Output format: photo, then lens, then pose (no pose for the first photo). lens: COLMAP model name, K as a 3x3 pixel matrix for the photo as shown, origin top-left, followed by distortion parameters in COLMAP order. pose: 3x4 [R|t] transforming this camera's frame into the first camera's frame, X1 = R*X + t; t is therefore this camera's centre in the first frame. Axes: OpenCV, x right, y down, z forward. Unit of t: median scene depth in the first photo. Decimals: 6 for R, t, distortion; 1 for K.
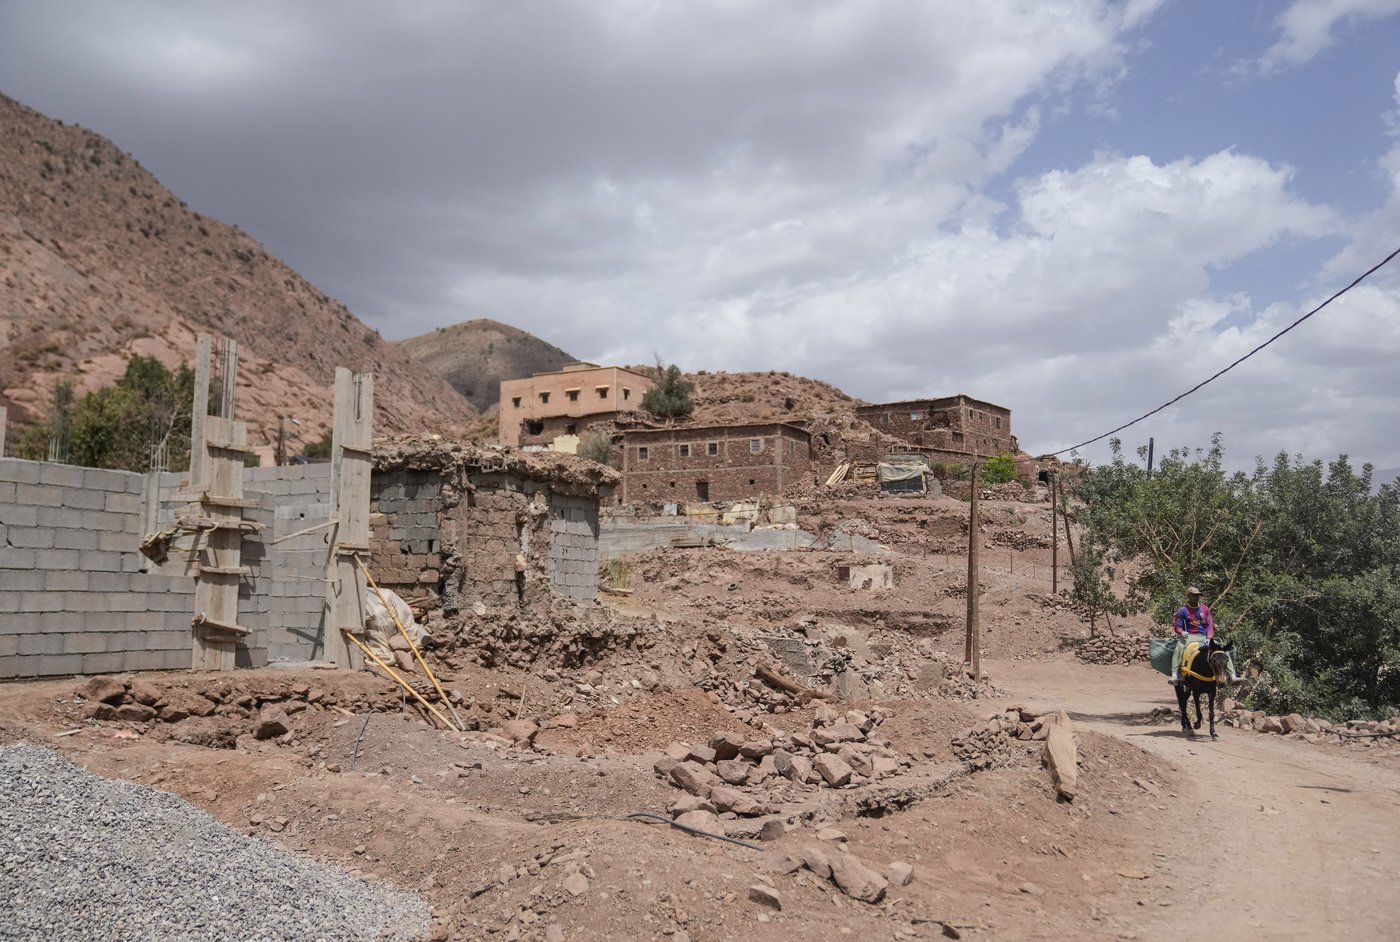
lens RADIAL K [[1101.9, 0, 700.0], [0, 1101.9, 471.0], [0, 0, 1]] dist [-0.000929, 0.001215]
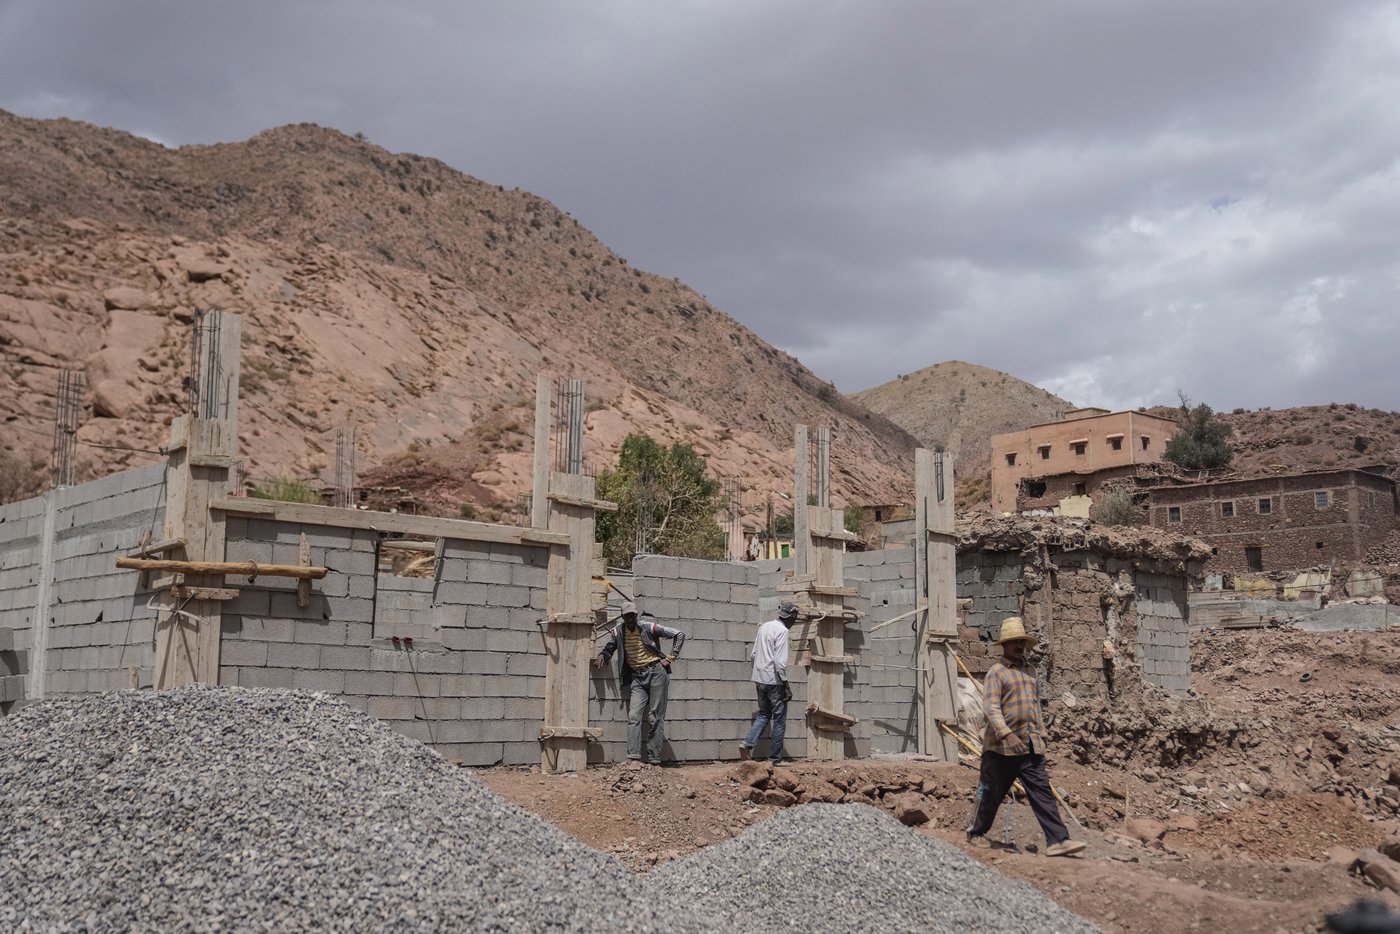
lens RADIAL K [[1417.2, 0, 700.0], [0, 1417.2, 467.0], [0, 0, 1]] dist [-0.004947, -0.007689]
pose [[0.950265, -0.047507, -0.307797, -0.059929], [0.033573, 0.998164, -0.050410, -0.009932], [0.309626, 0.037569, 0.950116, -0.113766]]
